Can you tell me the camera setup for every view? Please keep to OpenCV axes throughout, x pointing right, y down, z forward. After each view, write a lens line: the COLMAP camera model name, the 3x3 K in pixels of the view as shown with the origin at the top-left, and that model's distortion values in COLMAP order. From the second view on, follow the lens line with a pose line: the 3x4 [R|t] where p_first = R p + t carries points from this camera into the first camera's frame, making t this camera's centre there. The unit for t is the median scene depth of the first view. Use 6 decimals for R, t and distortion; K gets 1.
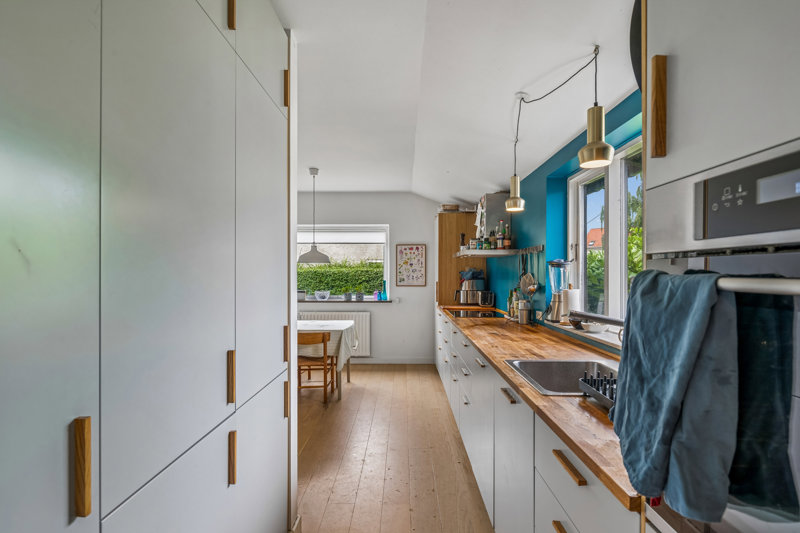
lens RADIAL K [[412.7, 0, 402.6], [0, 412.7, 270.0], [0, 0, 1]] dist [-0.000317, -0.000005]
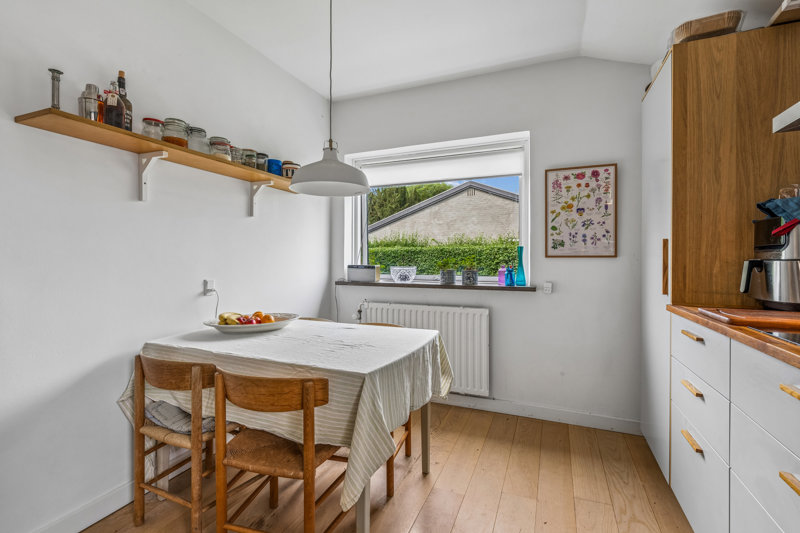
lens RADIAL K [[356.6, 0, 402.6], [0, 356.6, 260.7], [0, 0, 1]] dist [-0.002344, -0.000880]
pose [[0.921046, 0.000409, -0.389453, -0.007041], [0.001699, 0.999986, 0.005068, 0.040805], [0.389449, -0.005329, 0.921032, 0.554761]]
